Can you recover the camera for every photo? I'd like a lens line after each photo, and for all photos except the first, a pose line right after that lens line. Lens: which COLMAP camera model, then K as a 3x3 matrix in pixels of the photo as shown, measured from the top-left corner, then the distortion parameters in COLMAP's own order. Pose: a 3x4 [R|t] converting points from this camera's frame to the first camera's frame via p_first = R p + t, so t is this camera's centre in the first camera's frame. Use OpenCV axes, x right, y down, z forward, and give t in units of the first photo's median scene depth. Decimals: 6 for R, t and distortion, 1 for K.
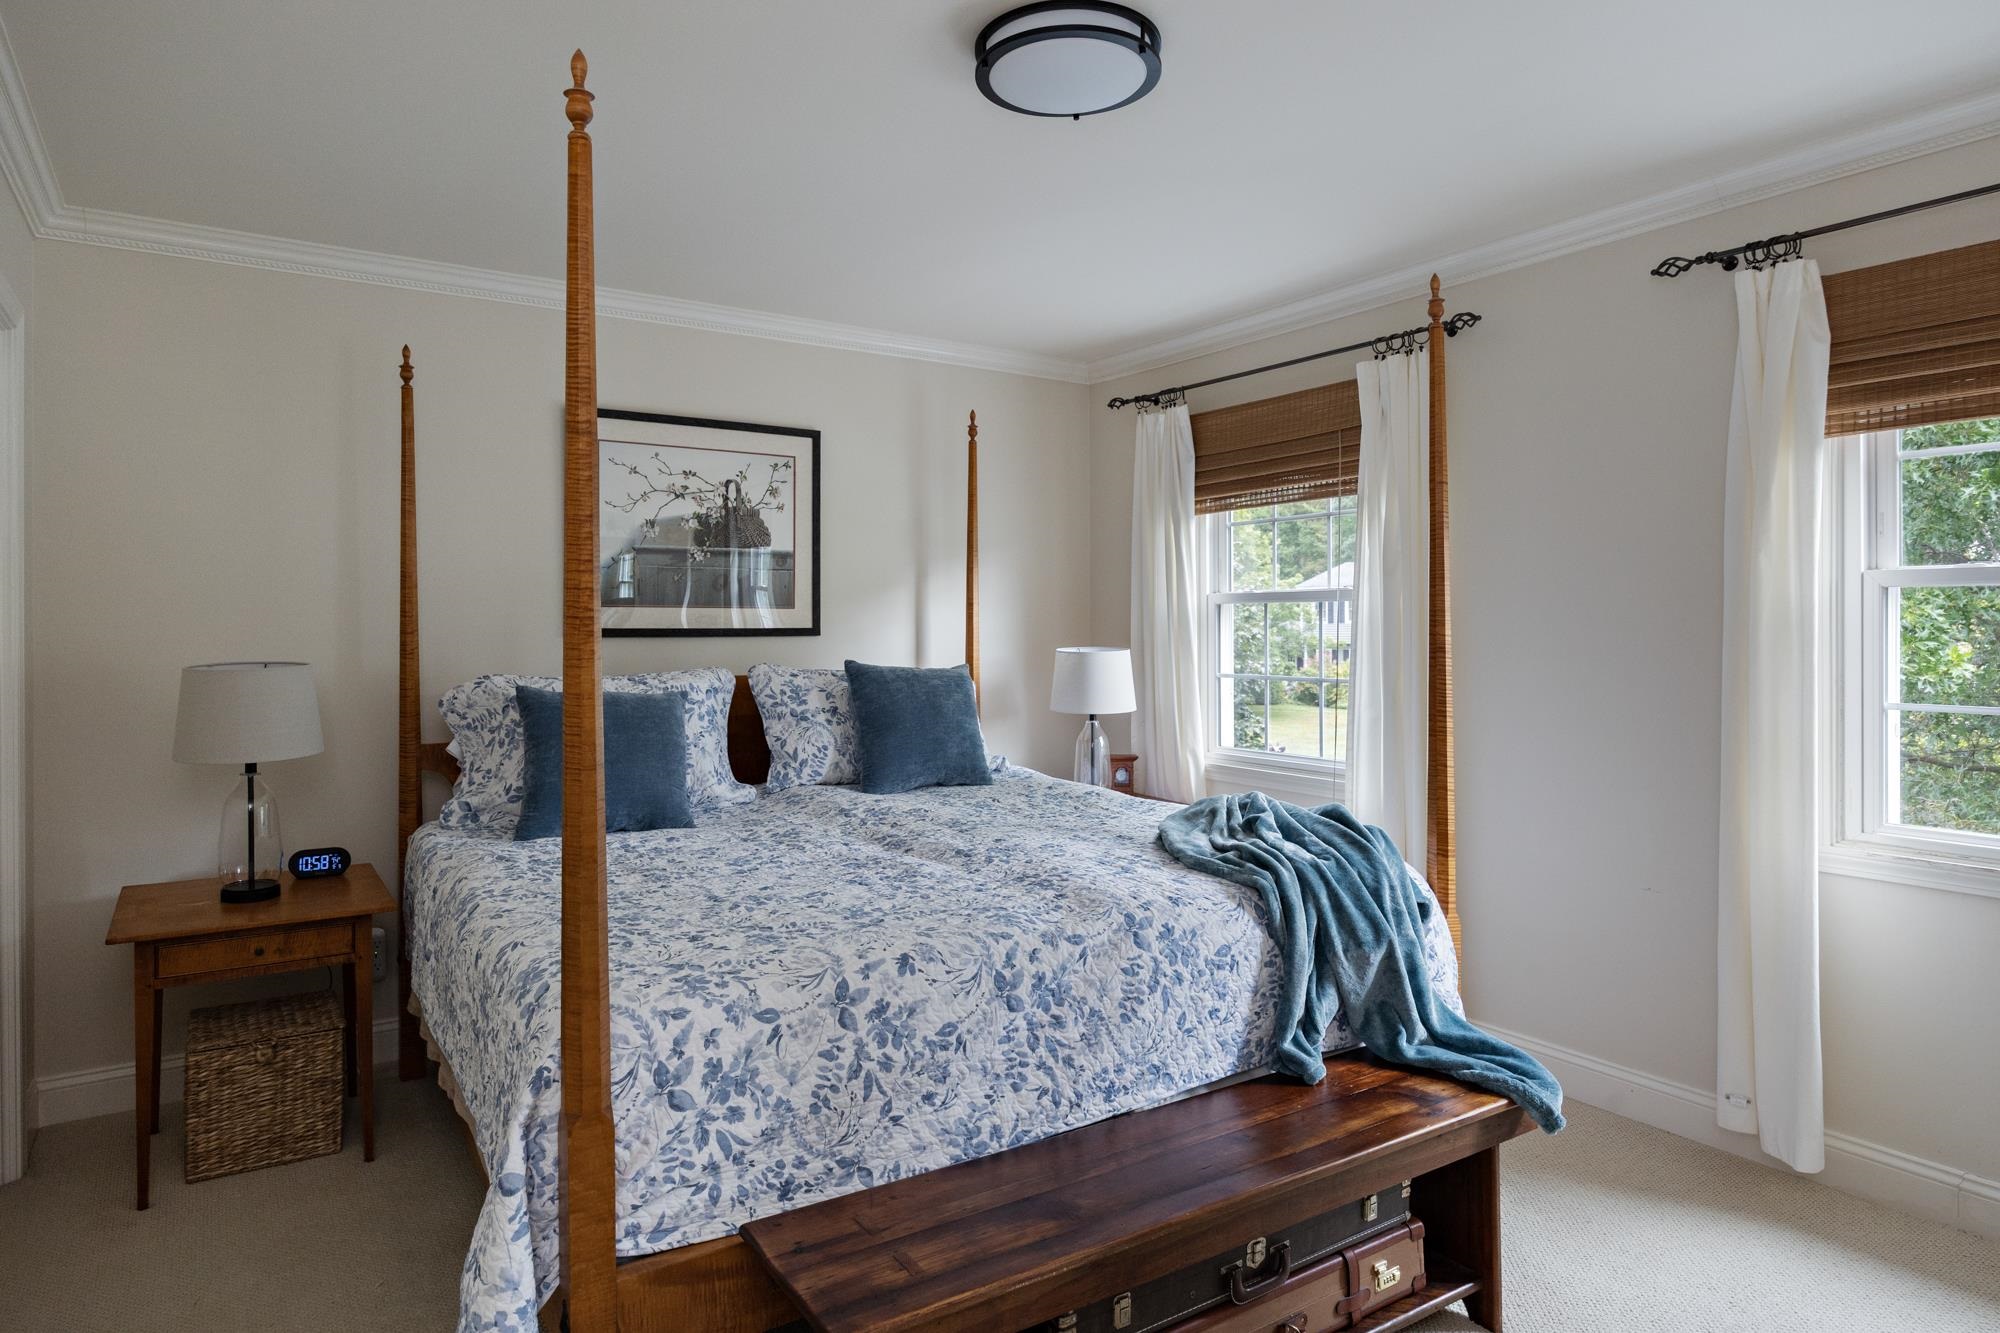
lens RADIAL K [[1164.4, 0, 1002.4], [0, 1164.4, 651.5], [0, 0, 1]] dist [-0.003001, -0.000272]
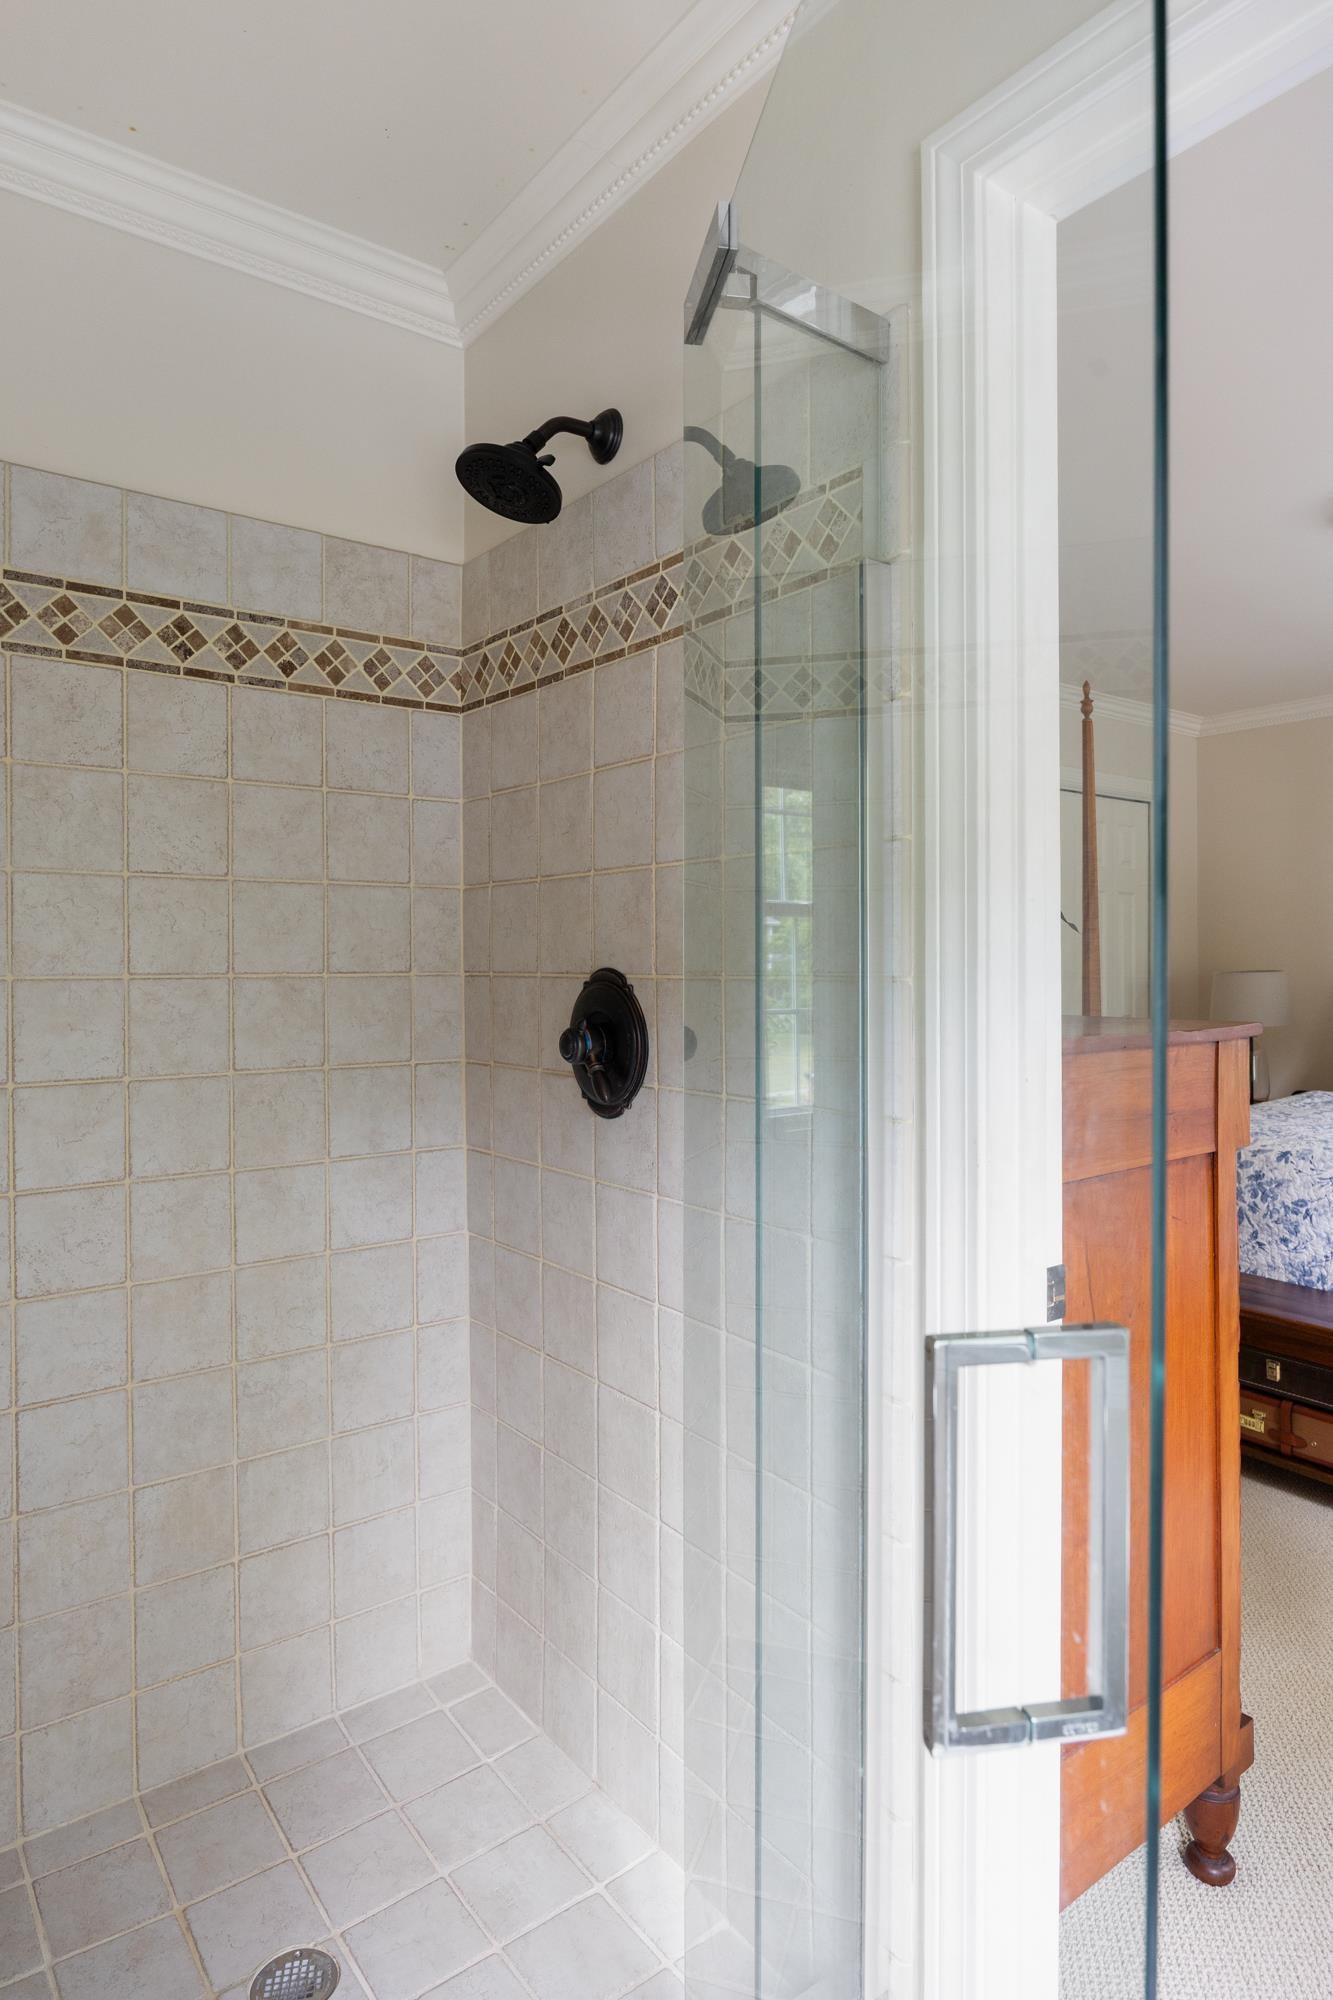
lens RADIAL K [[1164.4, 0, 667.7], [0, 1164.4, 989.5], [0, 0, 1]] dist [-0.003001, -0.000272]
pose [[0.061978, 0.020822, -0.997860, 1.460086], [-0.010981, 0.999736, 0.020179, 0.018256], [0.998017, 0.009707, 0.062191, 0.058599]]
